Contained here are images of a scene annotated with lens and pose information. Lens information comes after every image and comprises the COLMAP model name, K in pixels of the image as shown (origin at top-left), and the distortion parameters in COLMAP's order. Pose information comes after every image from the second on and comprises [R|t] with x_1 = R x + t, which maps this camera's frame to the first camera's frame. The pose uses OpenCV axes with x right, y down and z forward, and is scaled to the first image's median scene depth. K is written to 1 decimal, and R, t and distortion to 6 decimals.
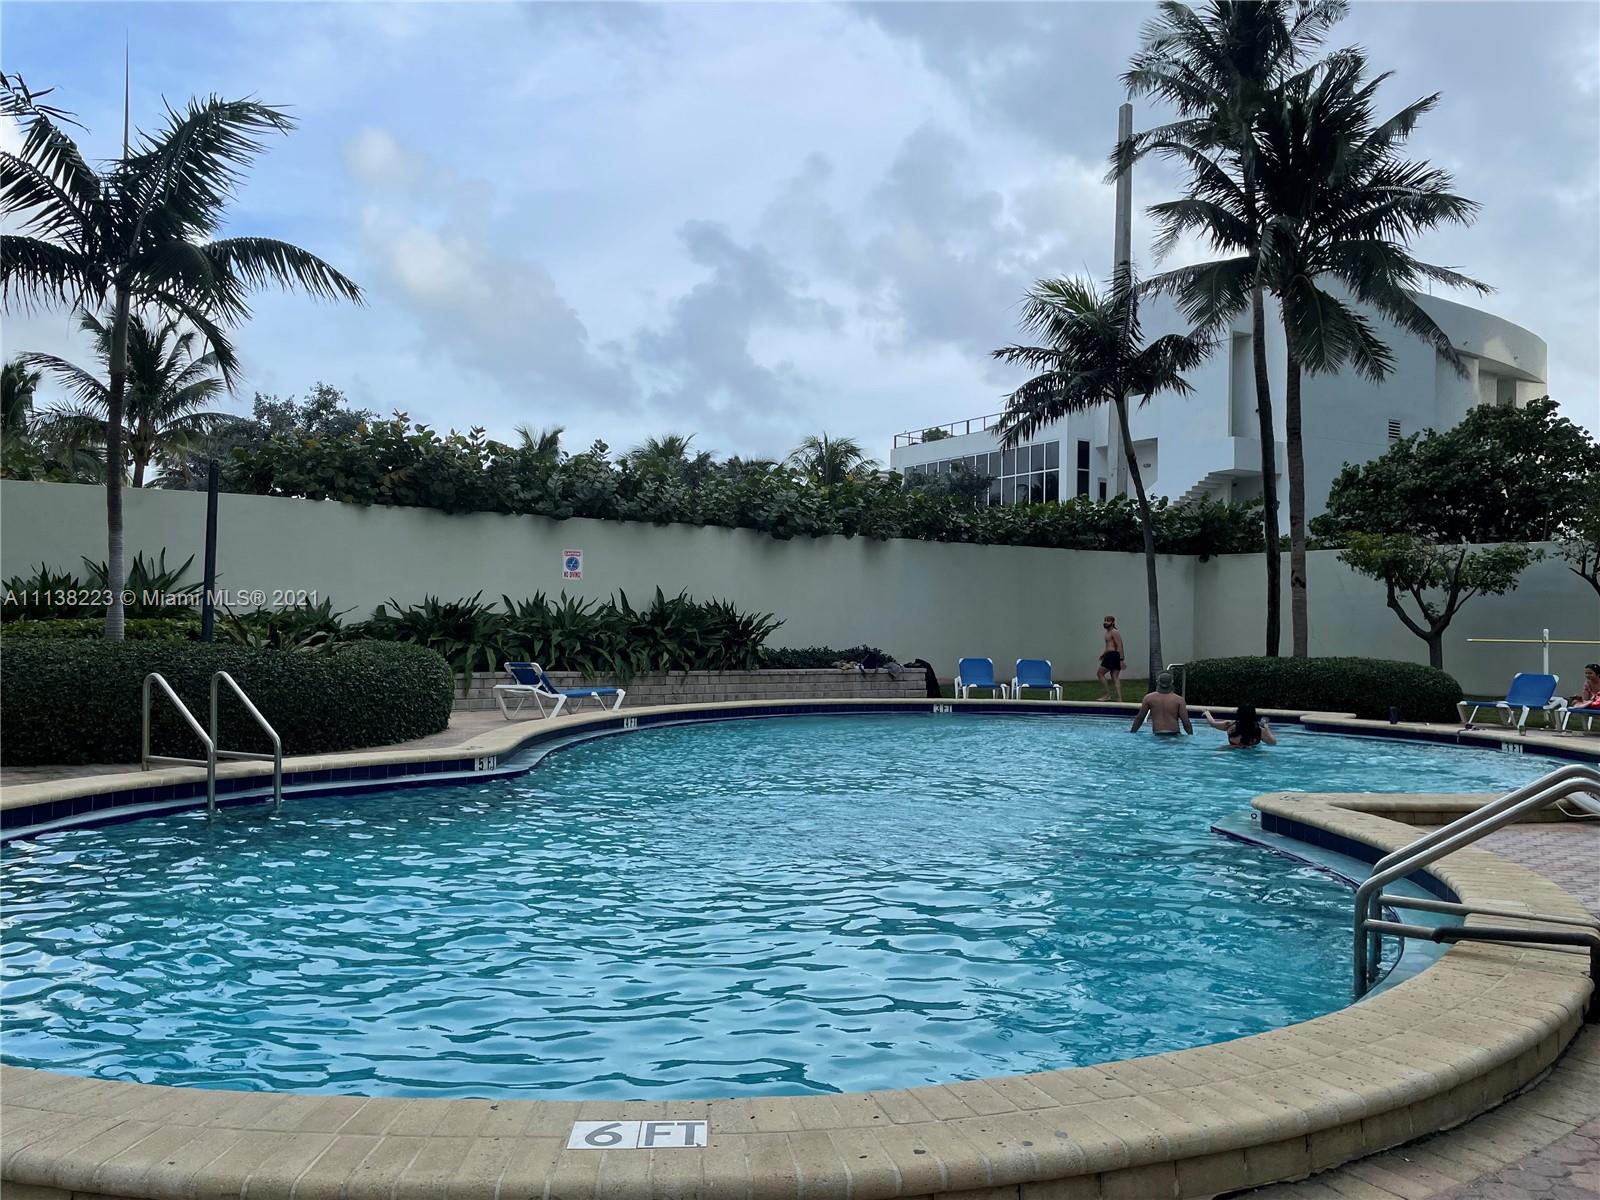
lens RADIAL K [[1221.3, 0, 804.2], [0, 1221.3, 625.1], [0, 0, 1]] dist [0.088210, -0.119572]
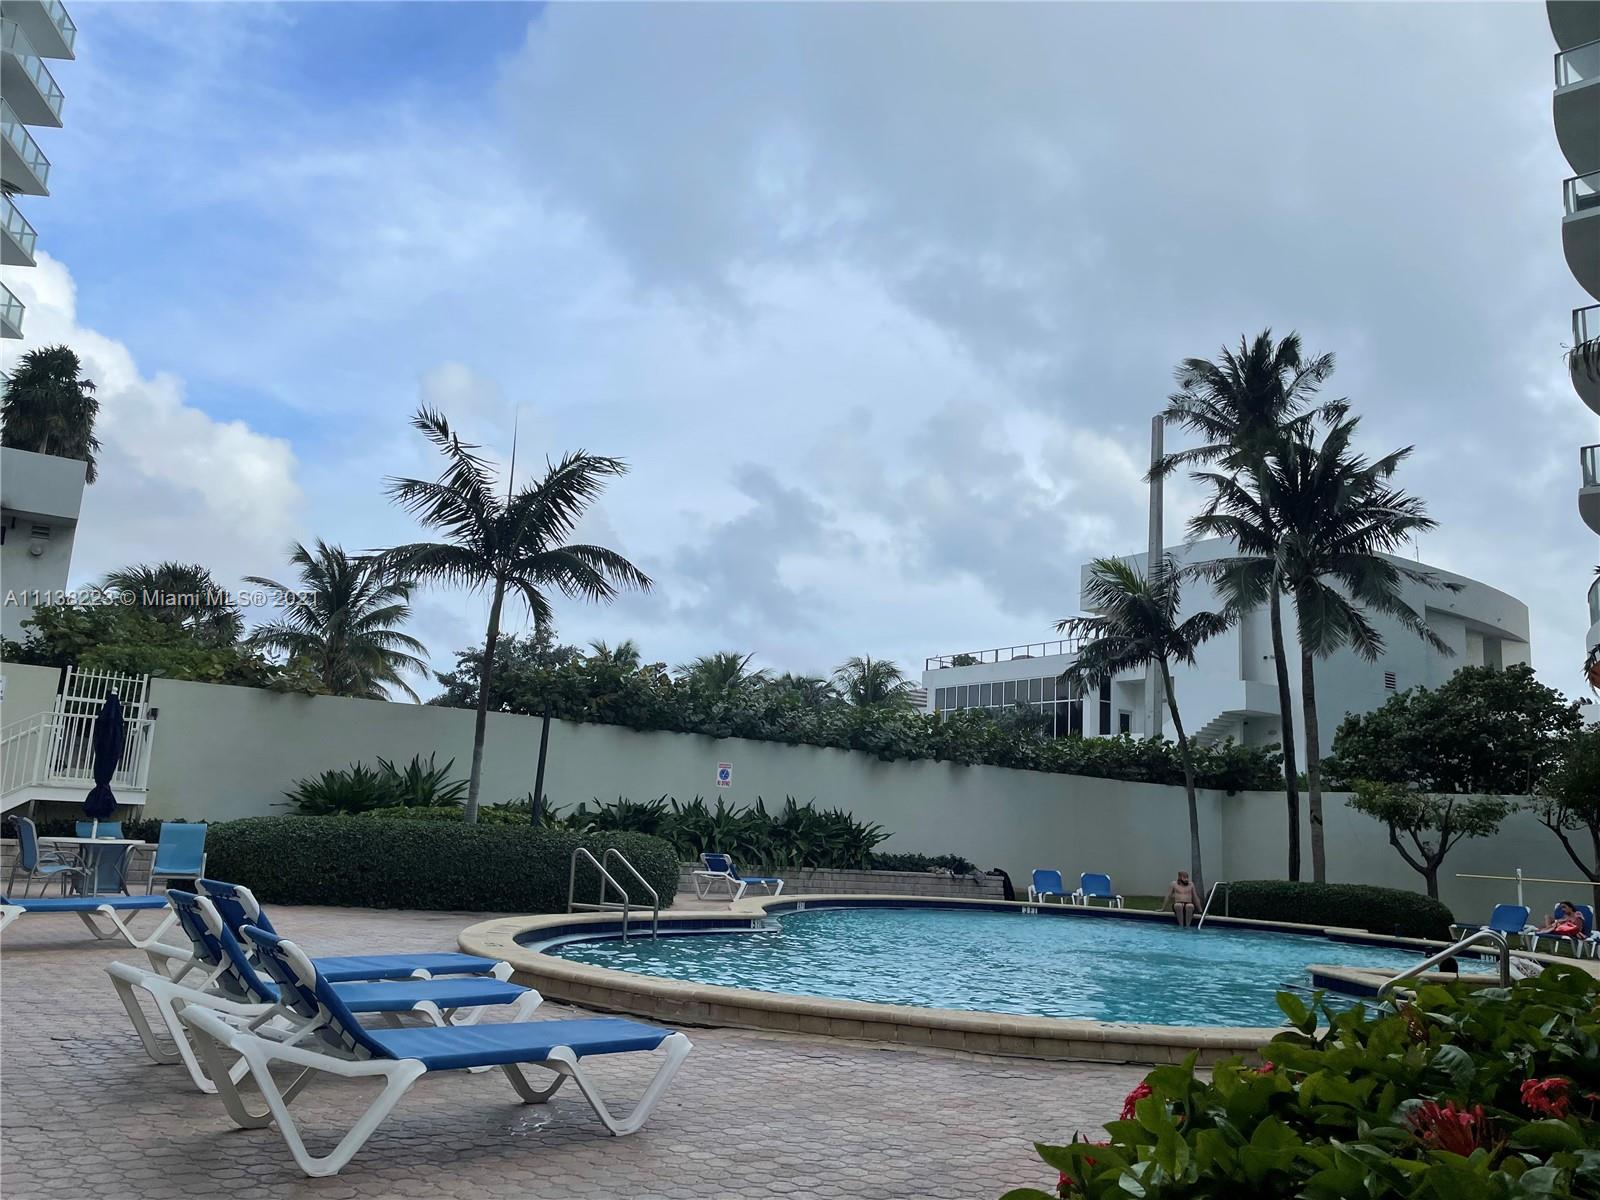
lens RADIAL K [[1221.3, 0, 792.0], [0, 1221.3, 607.7], [0, 0, 1]] dist [0.088210, -0.119572]
pose [[0.998904, 0.045353, -0.011598, -0.102930], [-0.046699, 0.982650, -0.179495, 0.002629], [0.003257, 0.179840, 0.983691, -0.221771]]
